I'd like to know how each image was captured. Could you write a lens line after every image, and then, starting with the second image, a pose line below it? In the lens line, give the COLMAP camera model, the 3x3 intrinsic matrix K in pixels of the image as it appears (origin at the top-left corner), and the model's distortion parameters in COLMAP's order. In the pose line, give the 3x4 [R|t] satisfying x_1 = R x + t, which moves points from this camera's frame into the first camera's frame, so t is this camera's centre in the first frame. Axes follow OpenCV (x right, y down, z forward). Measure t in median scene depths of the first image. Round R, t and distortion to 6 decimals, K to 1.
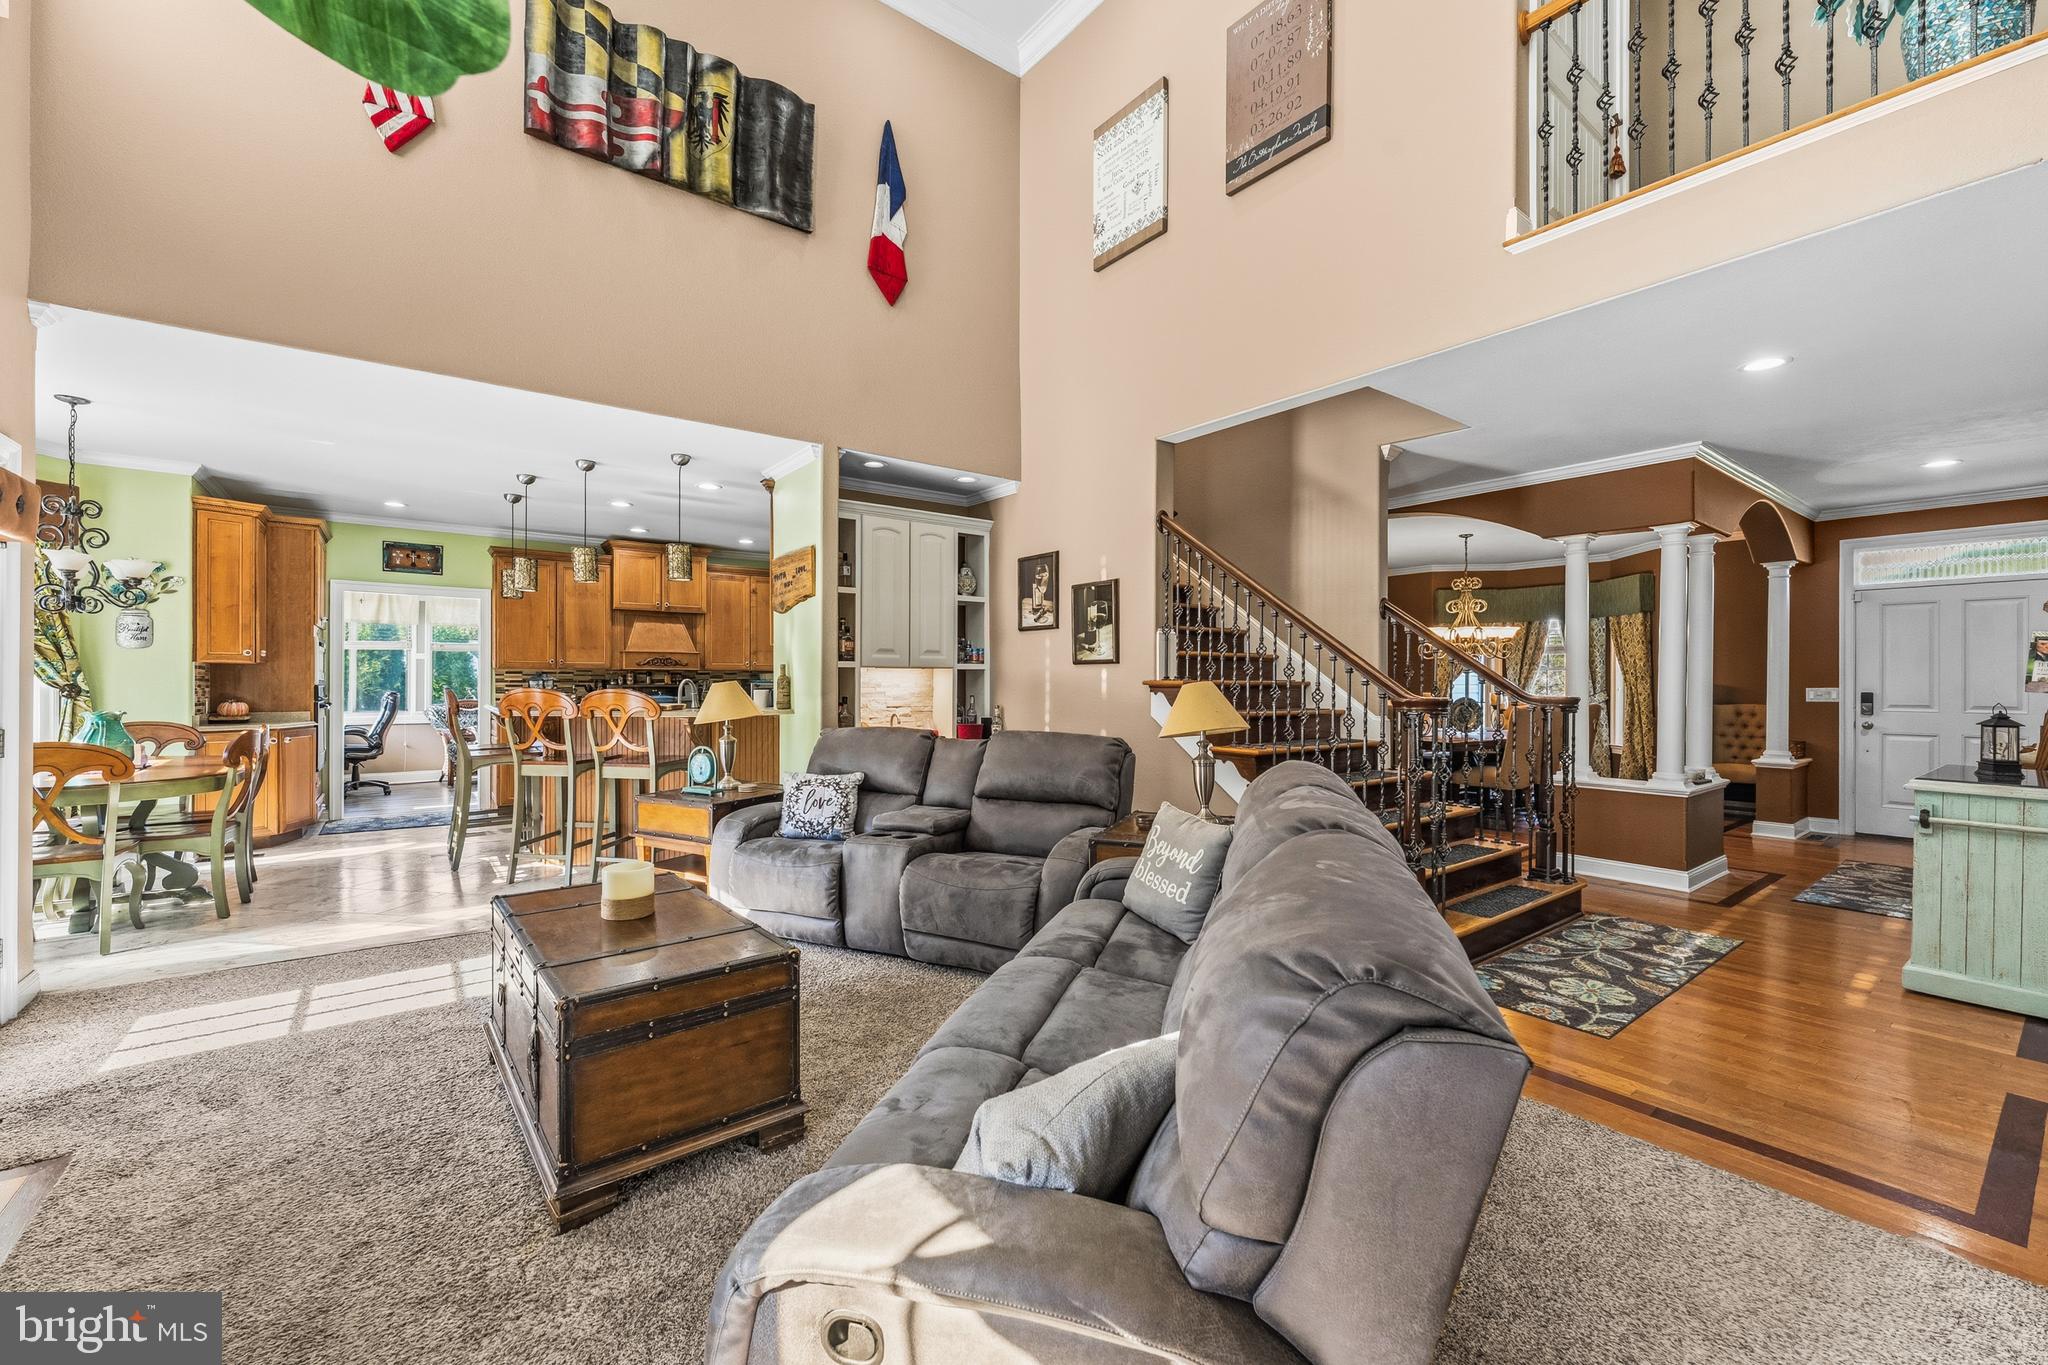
lens RADIAL K [[819.9, 0, 1014.4], [0, 819.9, 681.5], [0, 0, 1]] dist [-0.007150, 0.000379]
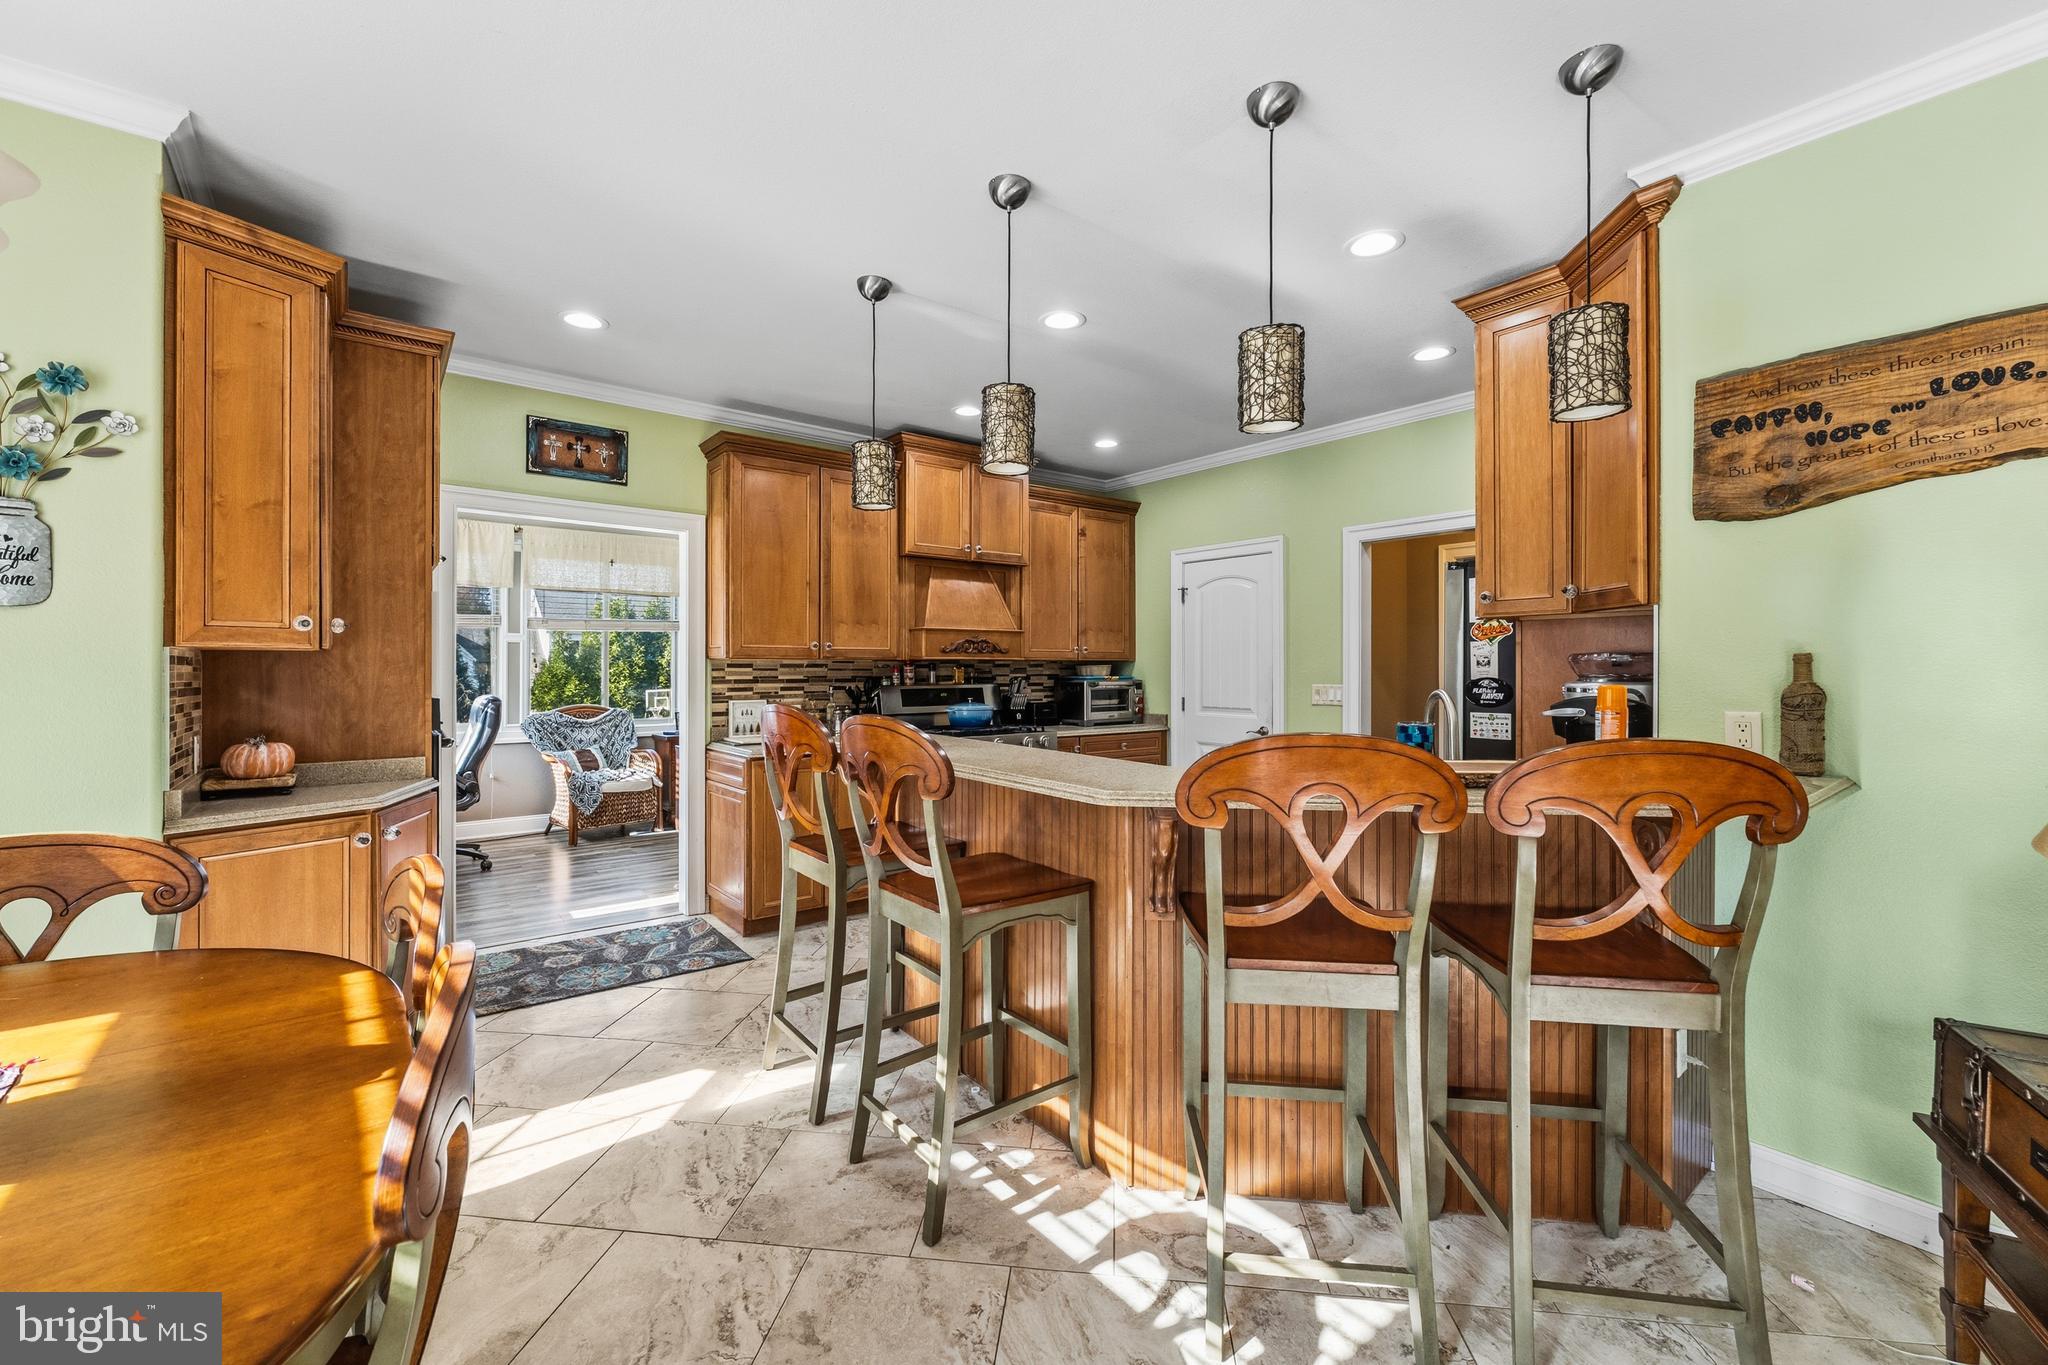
lens RADIAL K [[819.9, 0, 1001.3], [0, 819.9, 664.8], [0, 0, 1]] dist [-0.007150, 0.000379]
pose [[0.999862, -0.000760, 0.016569, -0.615833], [0.000775, 0.999999, -0.000925, -0.014680], [-0.016569, 0.000938, 0.999862, 0.605349]]
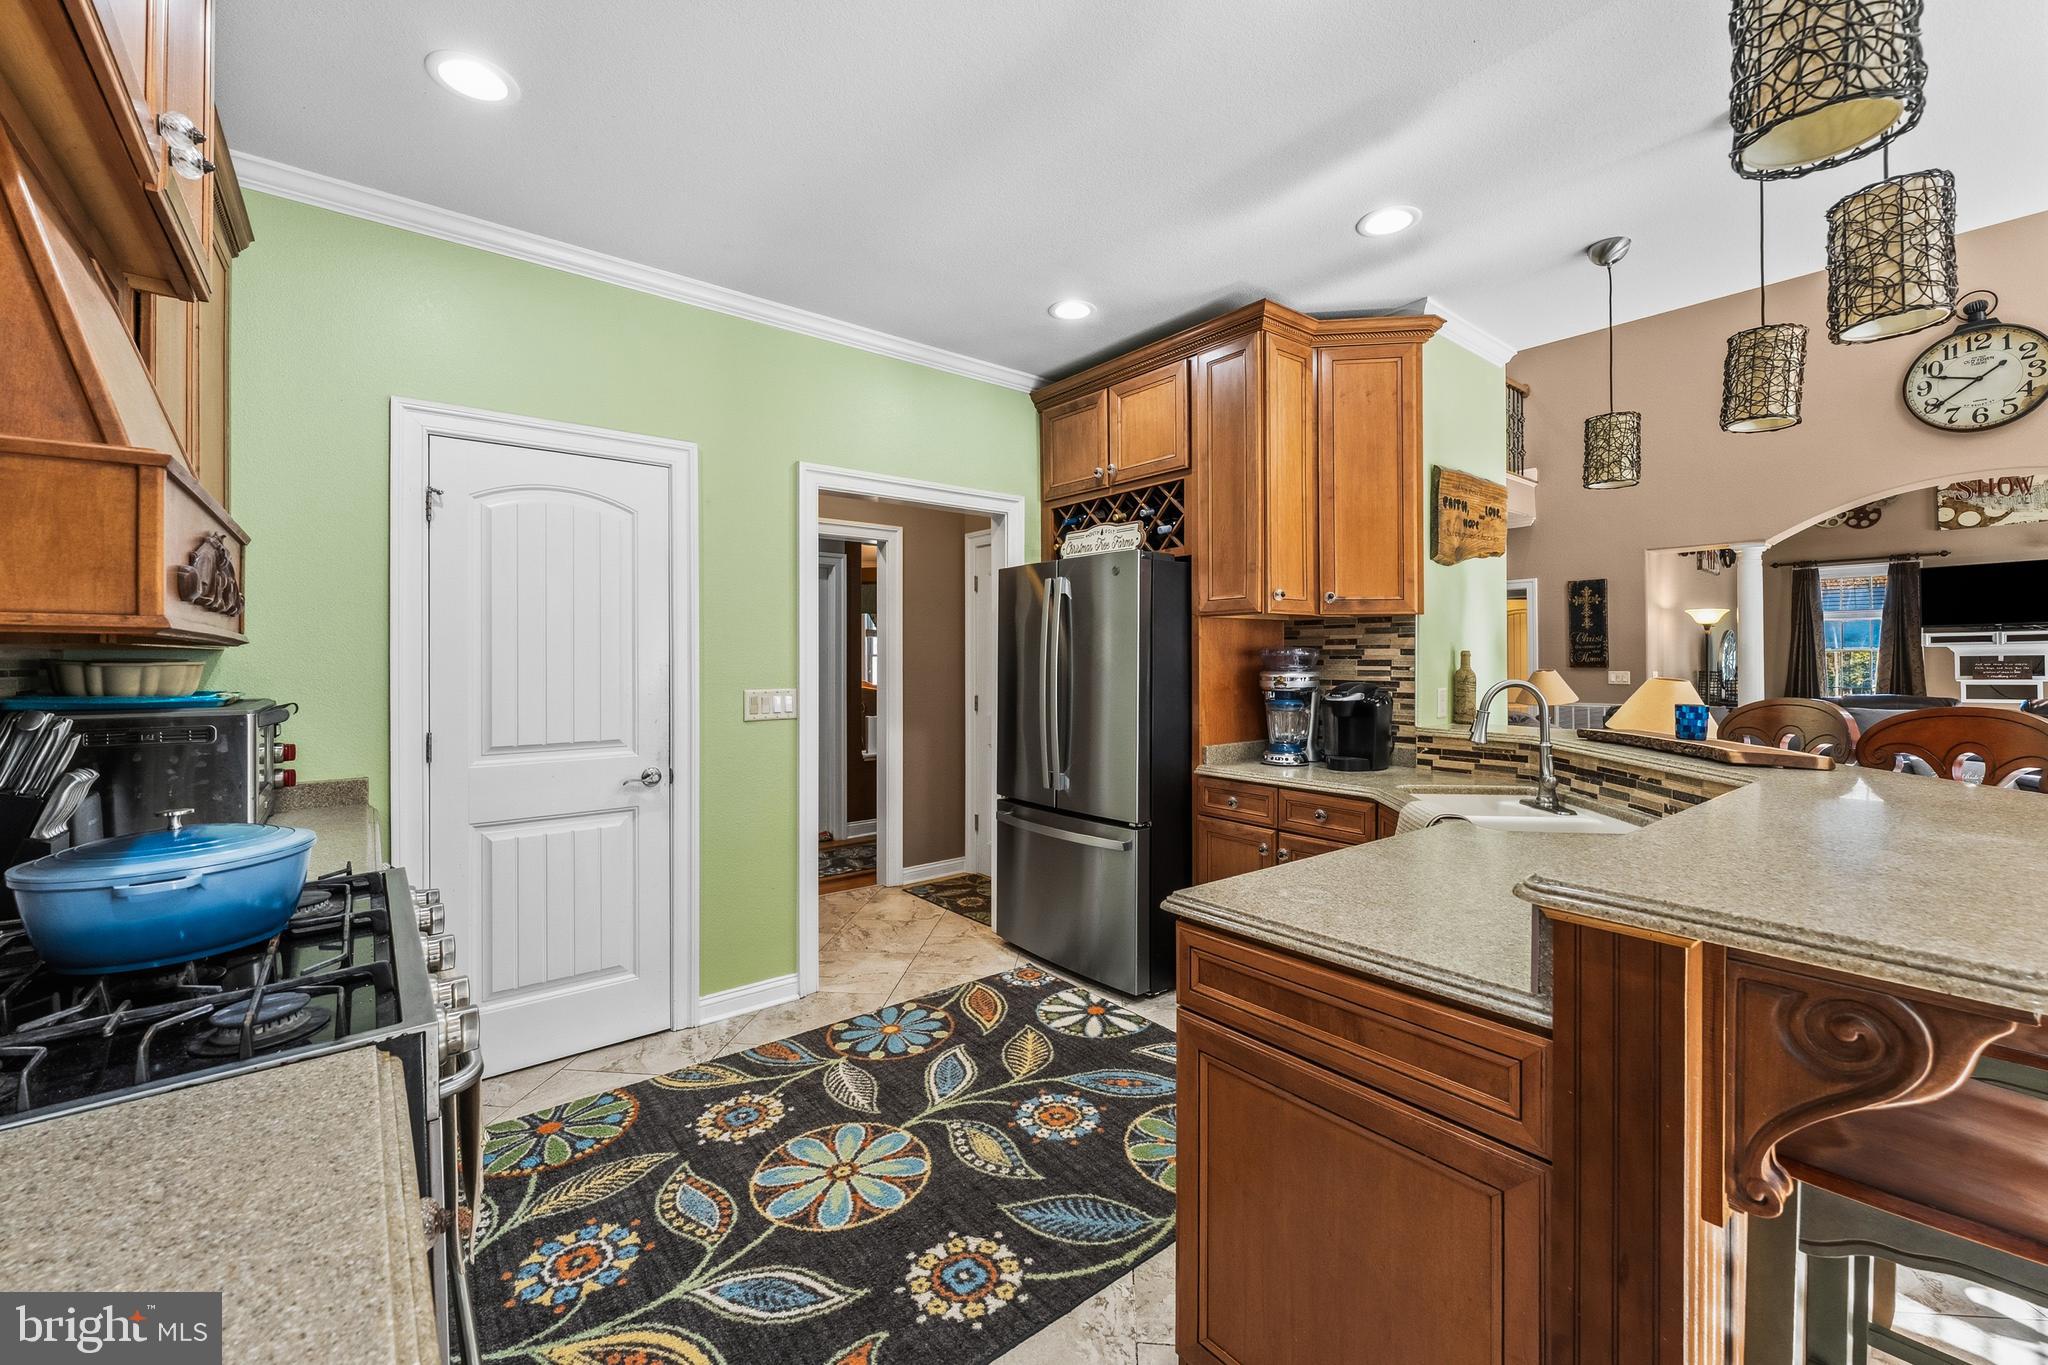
lens RADIAL K [[819.9, 0, 1019.8], [0, 819.9, 653.1], [0, 0, 1]] dist [-0.007150, 0.000379]
pose [[-0.031246, 0.005706, 0.999495, -0.836069], [0.003727, 0.999977, -0.005592, -0.015671], [-0.999505, 0.003550, -0.031266, 1.276756]]
